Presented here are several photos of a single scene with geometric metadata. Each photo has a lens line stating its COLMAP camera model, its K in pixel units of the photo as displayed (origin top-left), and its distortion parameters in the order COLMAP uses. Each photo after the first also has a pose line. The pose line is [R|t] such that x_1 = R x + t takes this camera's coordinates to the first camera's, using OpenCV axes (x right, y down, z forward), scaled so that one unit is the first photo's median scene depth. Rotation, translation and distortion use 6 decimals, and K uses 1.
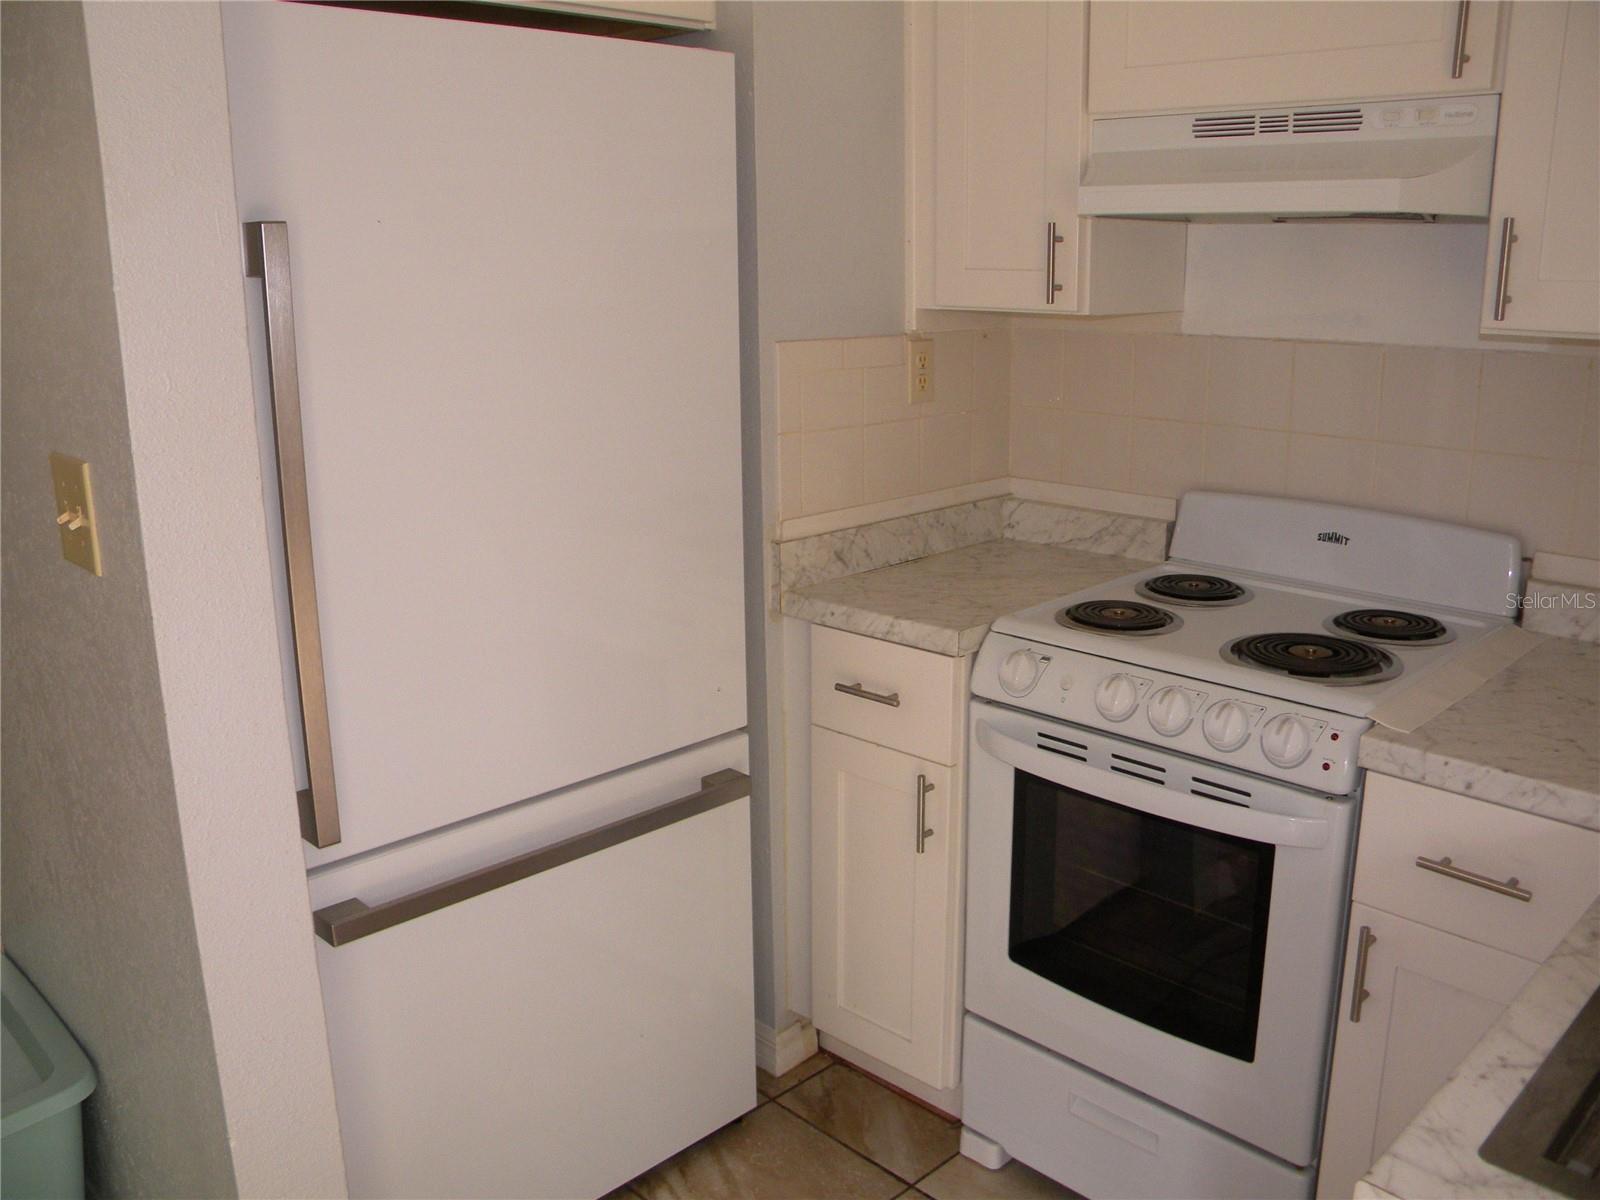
lens RADIAL K [[1354.8, 0, 805.7], [0, 1354.8, 570.5], [0, 0, 1]] dist [-0.177973, 0.156663]
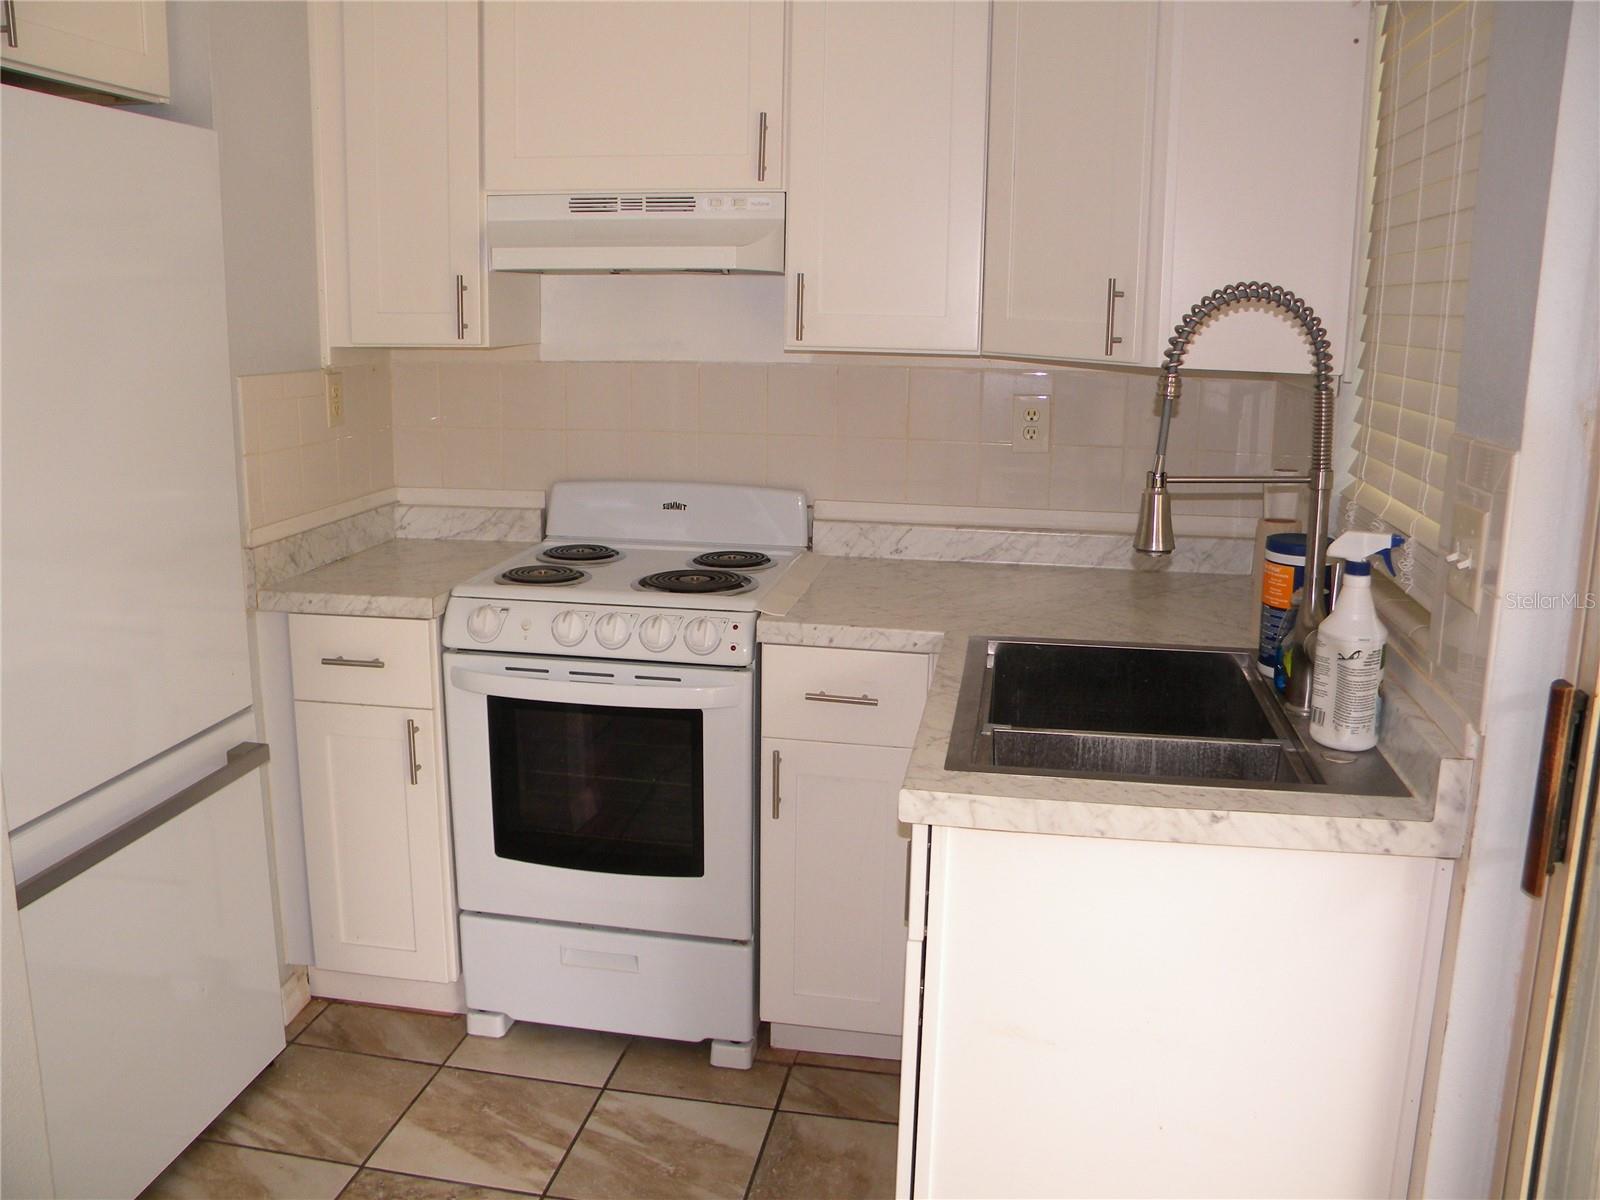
lens RADIAL K [[1349.1, 0, 797.4], [0, 1349.1, 591.4], [0, 0, 1]] dist [-0.187800, 0.163212]
pose [[0.816146, -0.105384, 0.568155, -0.309167], [0.115283, 0.993158, 0.018614, 0.054271], [-0.566229, 0.050307, 0.822711, -0.212224]]
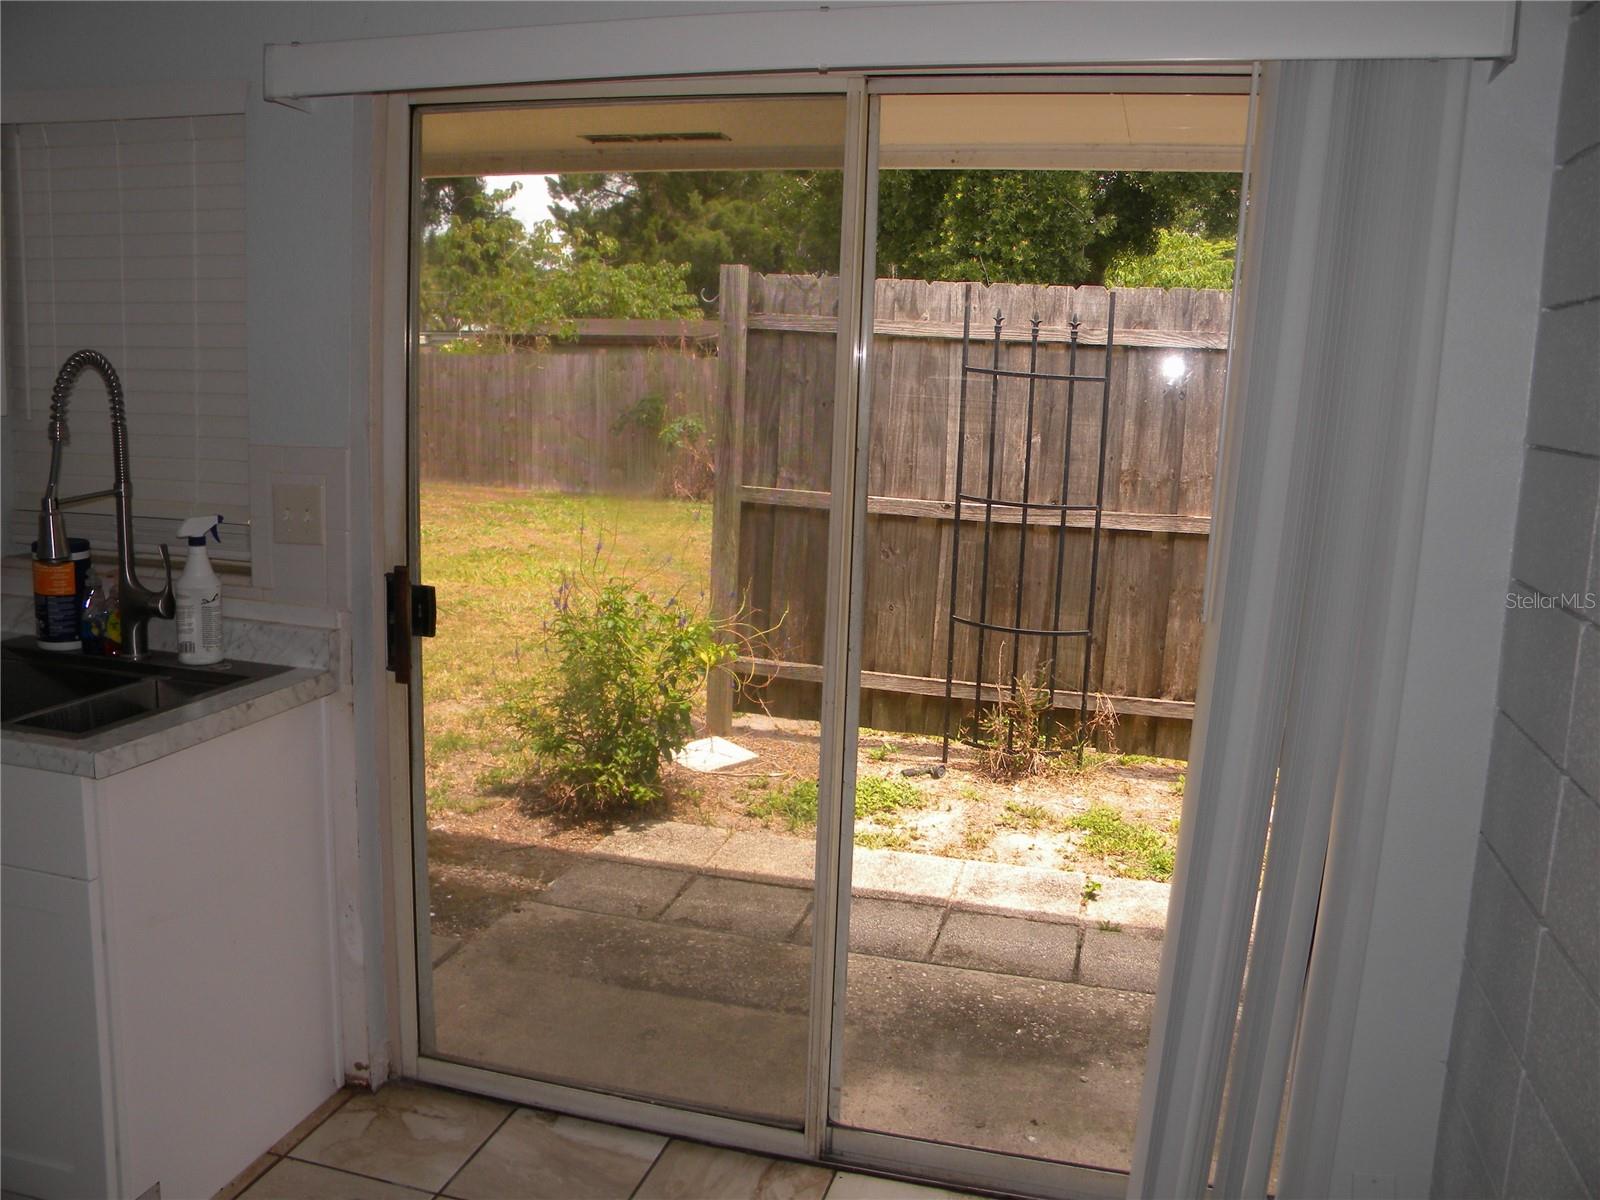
lens RADIAL K [[1349.1, 0, 797.4], [0, 1349.1, 591.4], [0, 0, 1]] dist [-0.187800, 0.163212]
pose [[-0.496269, -0.151084, 0.854921, -0.894665], [0.171176, 0.948382, 0.266965, -0.092573], [-0.851126, 0.278828, -0.444791, 0.351554]]
